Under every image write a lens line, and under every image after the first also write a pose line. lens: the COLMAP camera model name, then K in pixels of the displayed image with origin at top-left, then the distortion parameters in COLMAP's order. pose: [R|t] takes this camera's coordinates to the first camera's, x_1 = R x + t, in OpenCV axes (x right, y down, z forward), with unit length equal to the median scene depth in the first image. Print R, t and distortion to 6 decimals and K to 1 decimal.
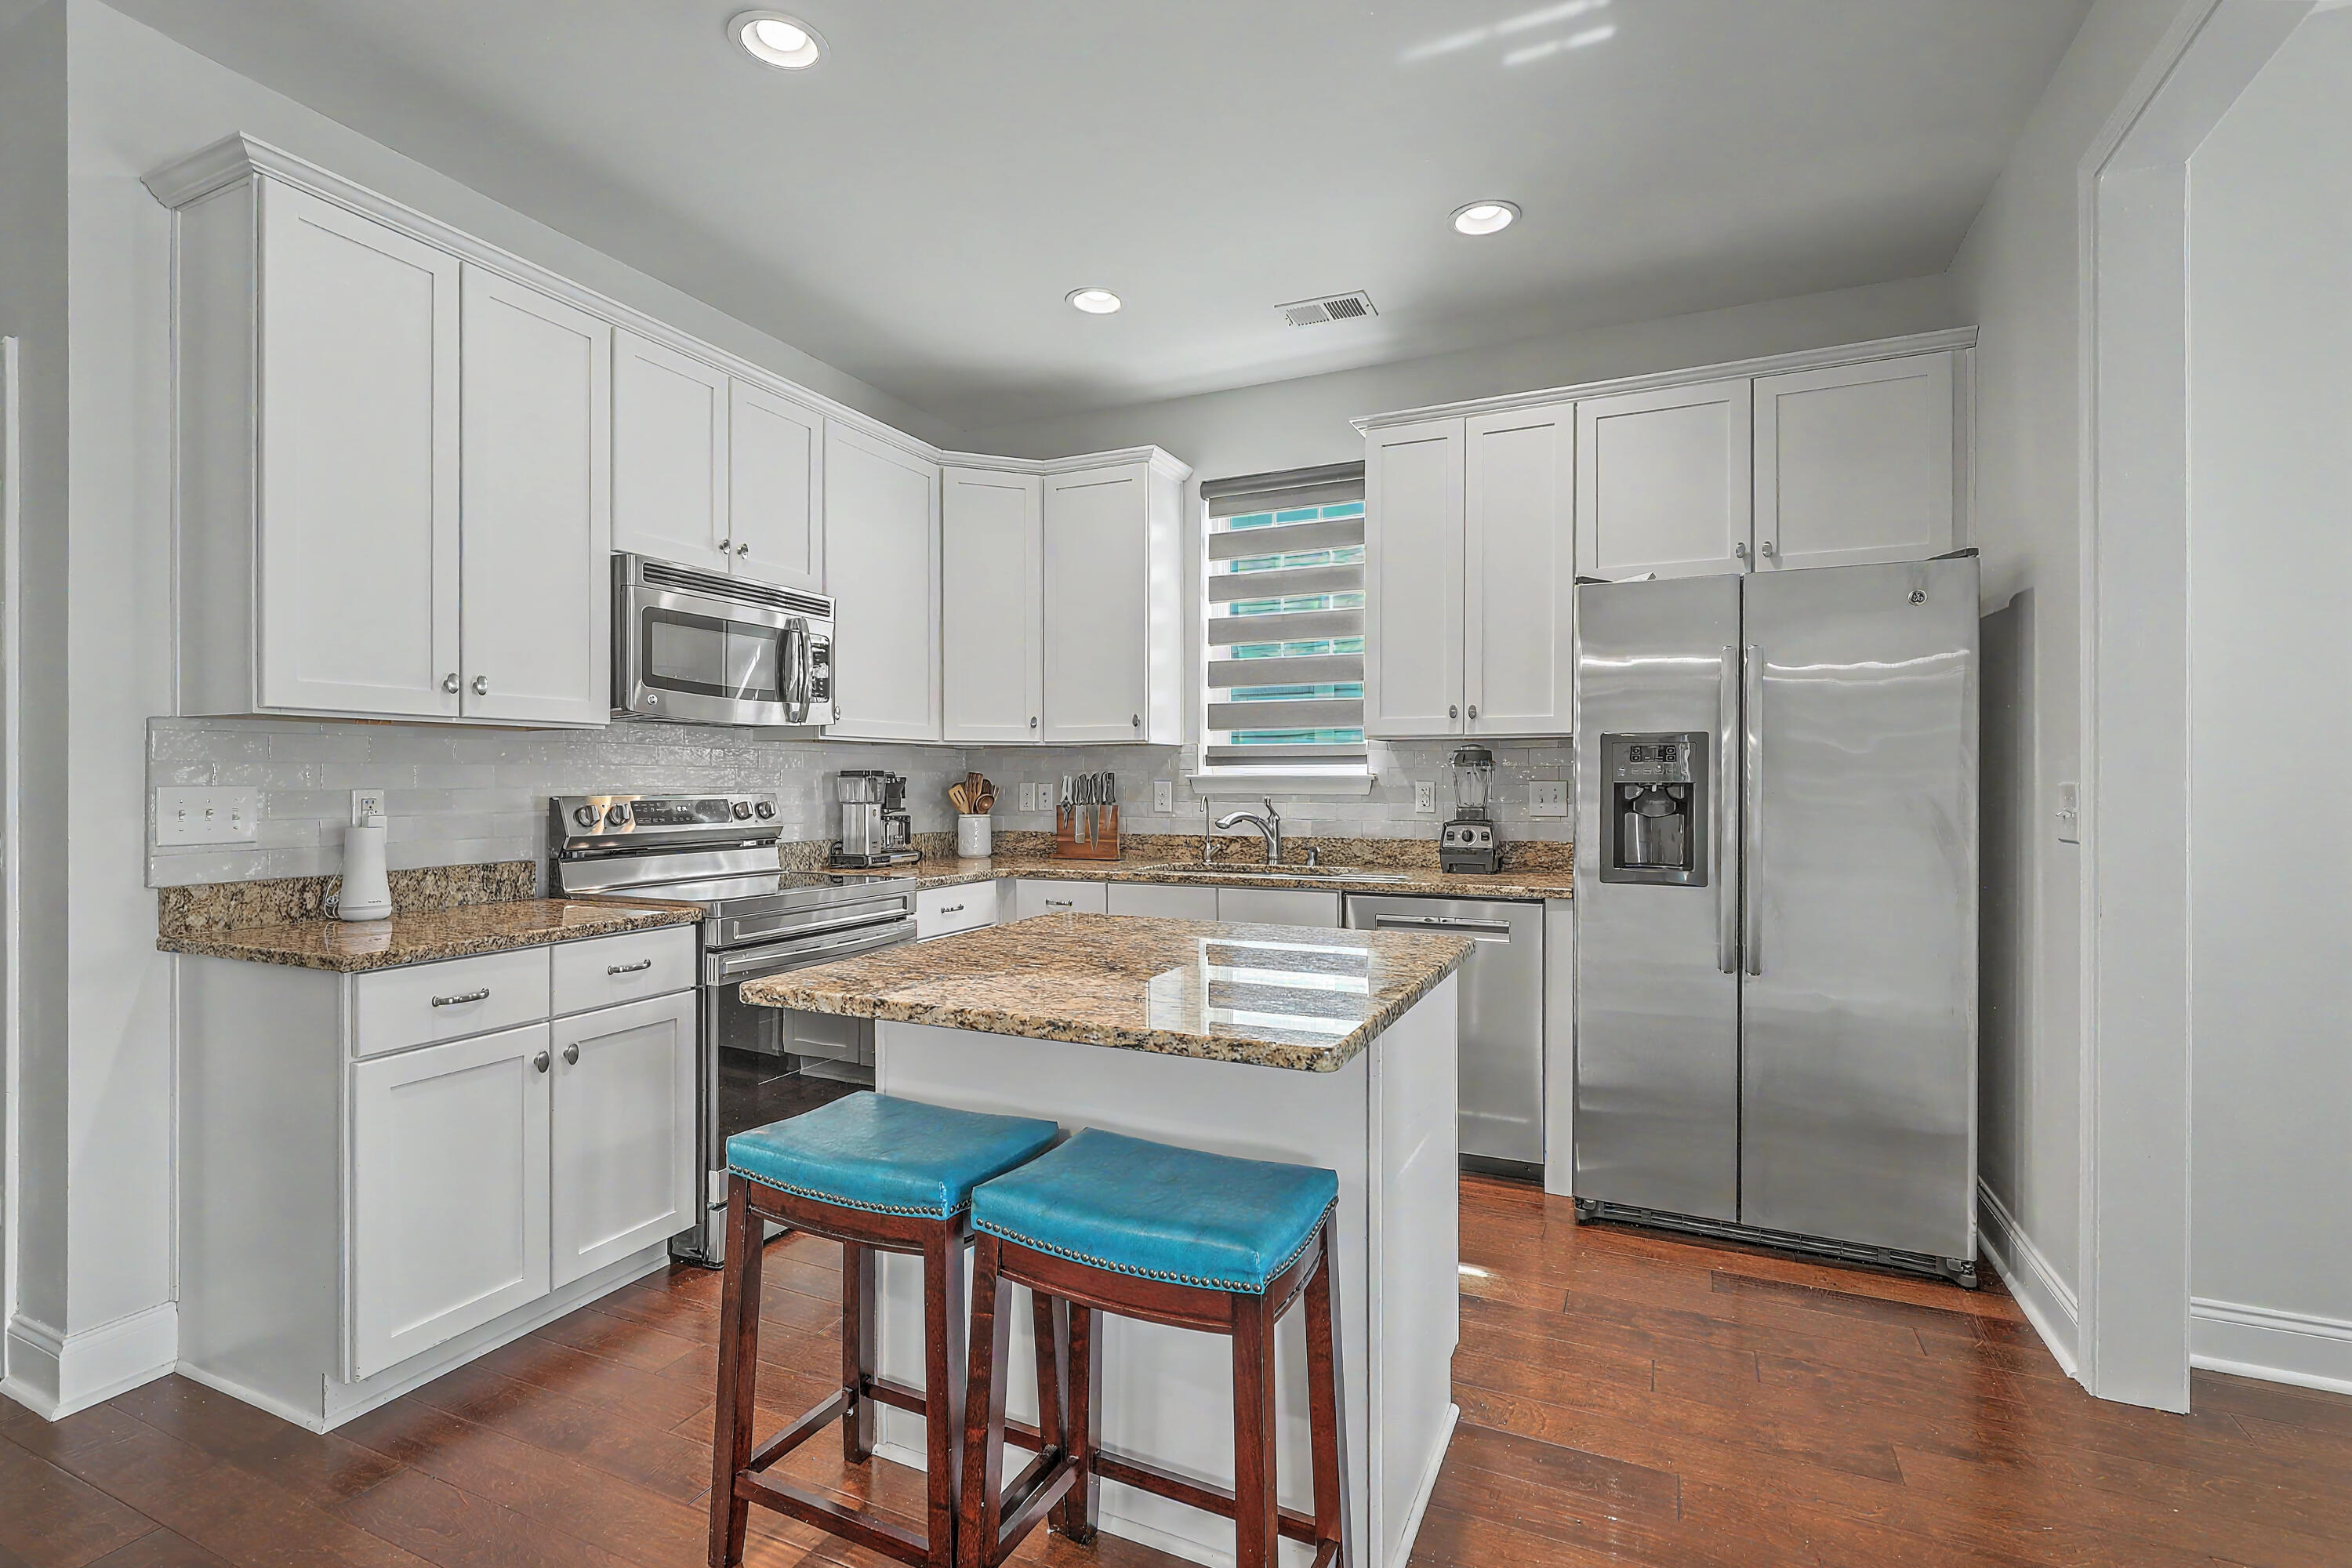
lens RADIAL K [[1034.2, 0, 1176.0], [0, 1034.2, 784.0], [0, 0, 1]] dist [-0.000731, -0.000134]
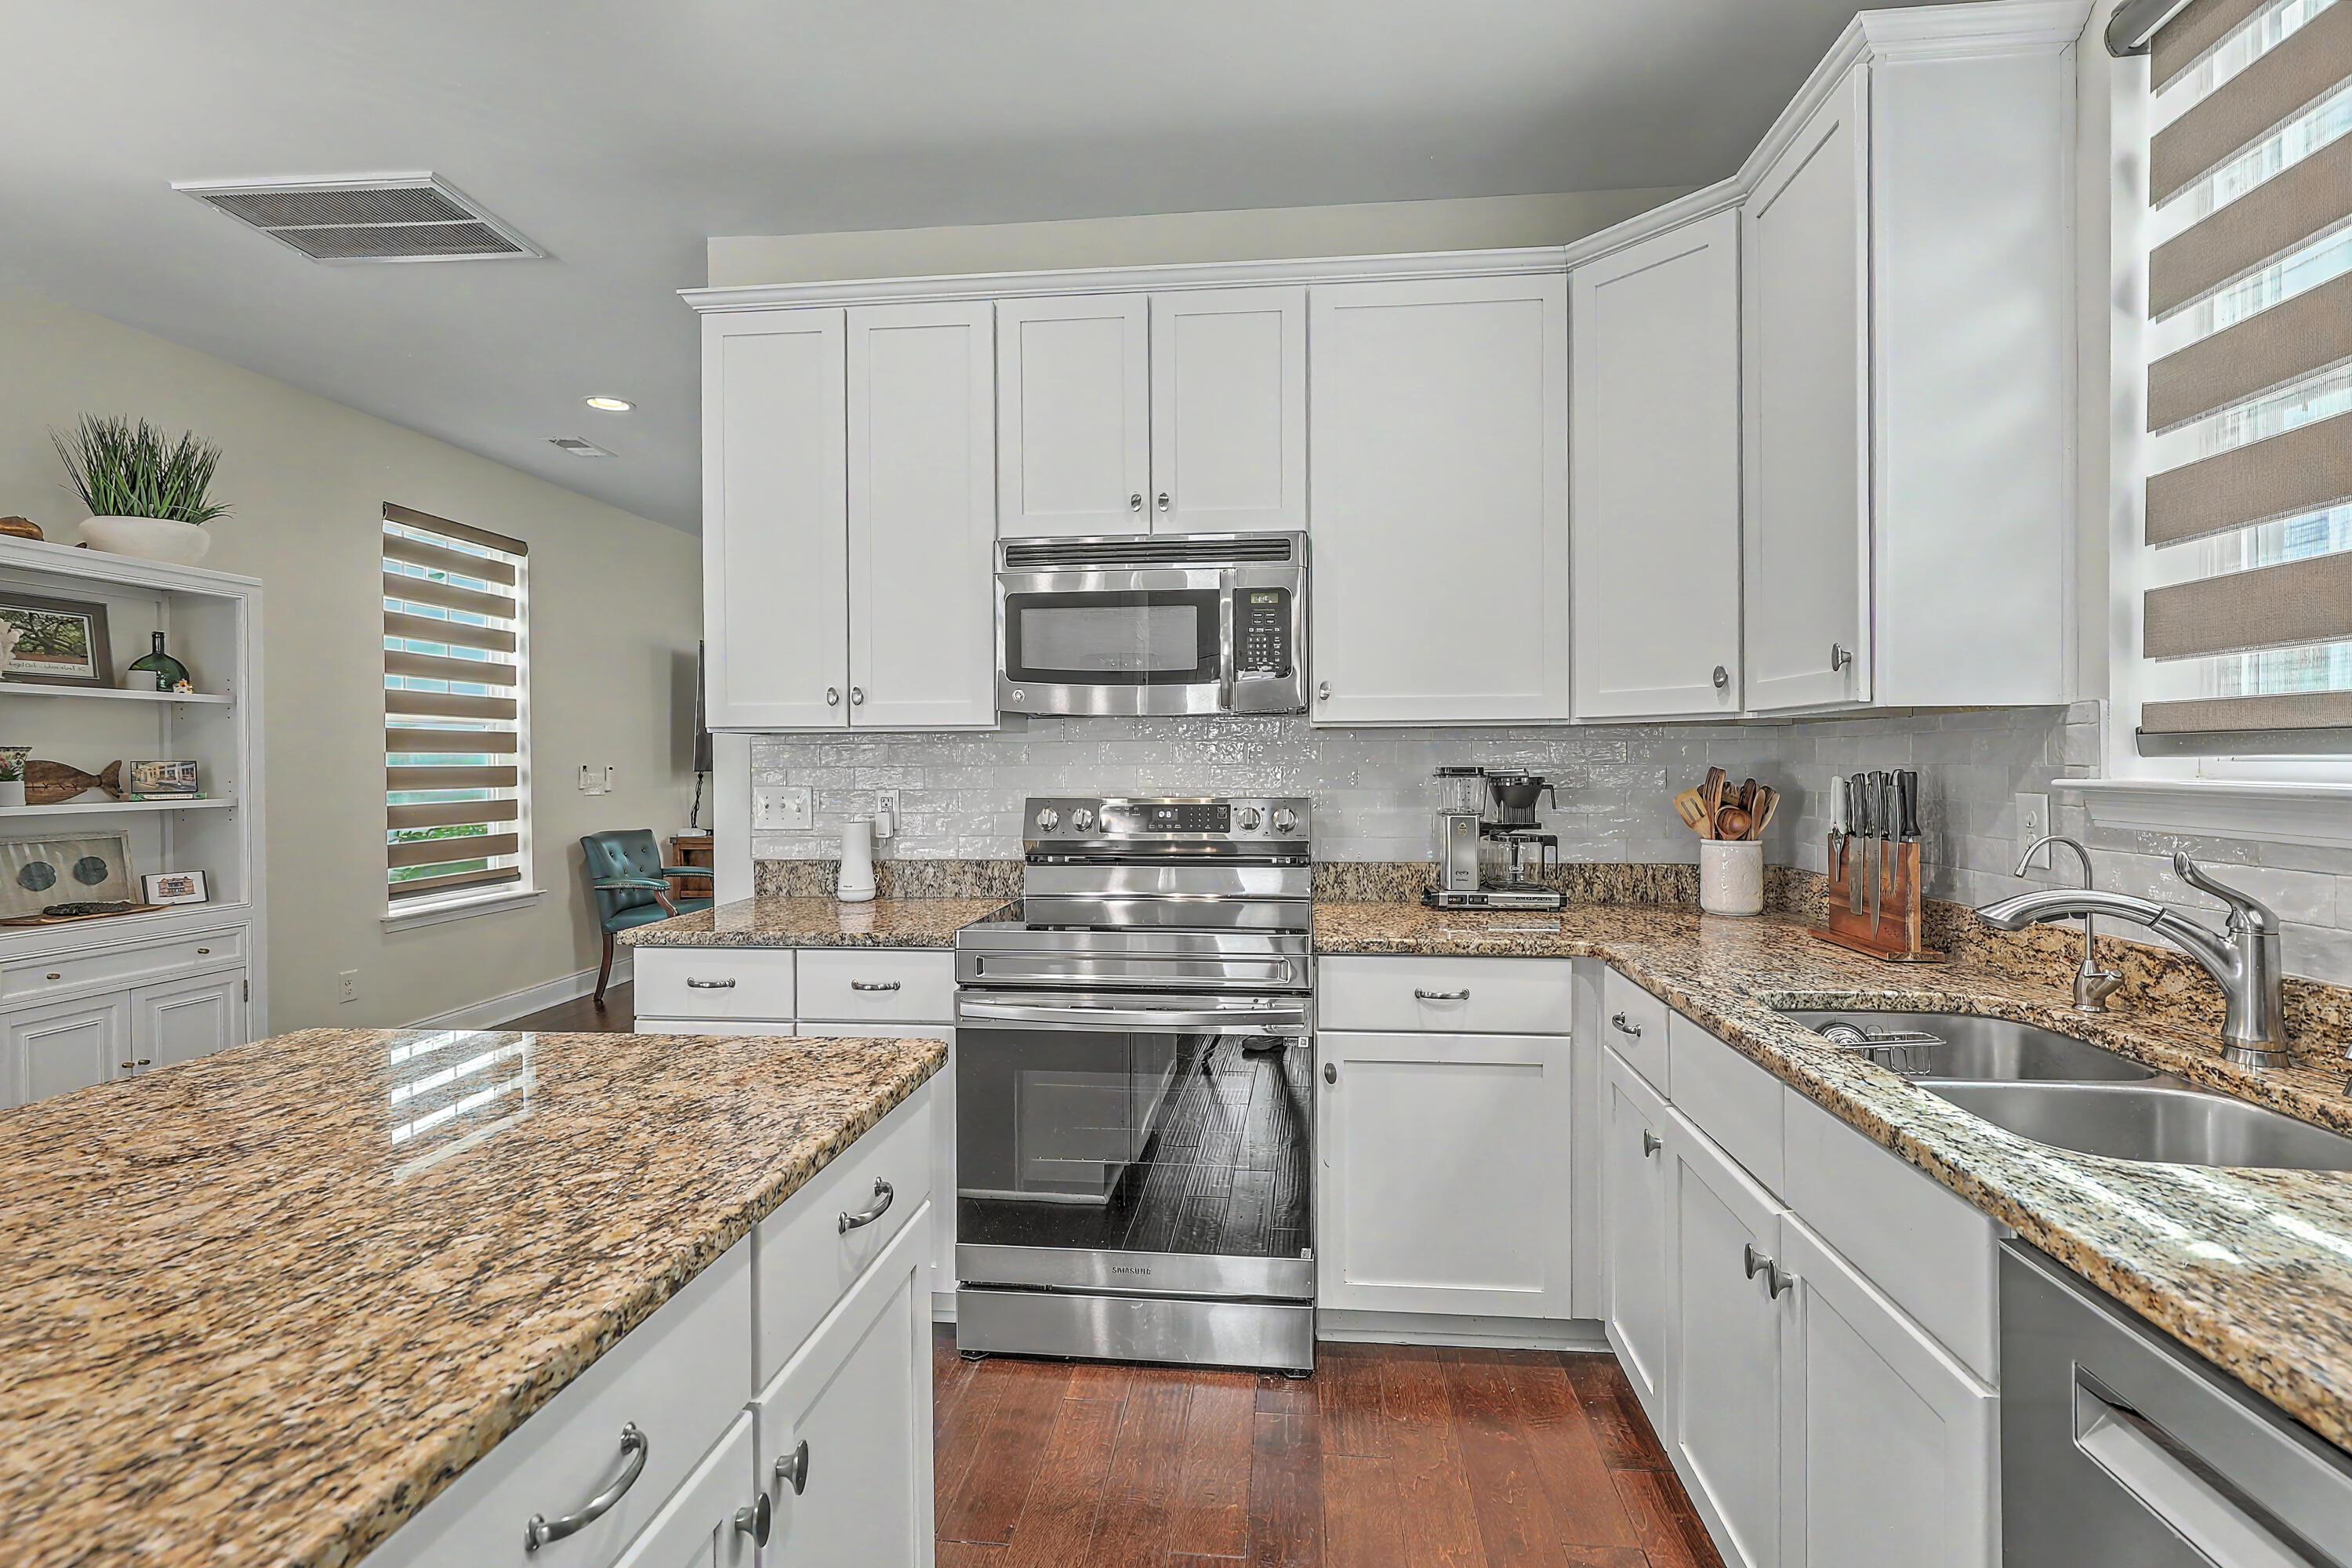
lens RADIAL K [[1034.2, 0, 1176.0], [0, 1034.2, 784.0], [0, 0, 1]] dist [-0.000731, -0.000134]
pose [[0.352722, 0.018288, -0.935549, 0.285480], [-0.000606, 0.999813, 0.019316, -0.015855], [0.935728, -0.006246, 0.352668, 0.590352]]
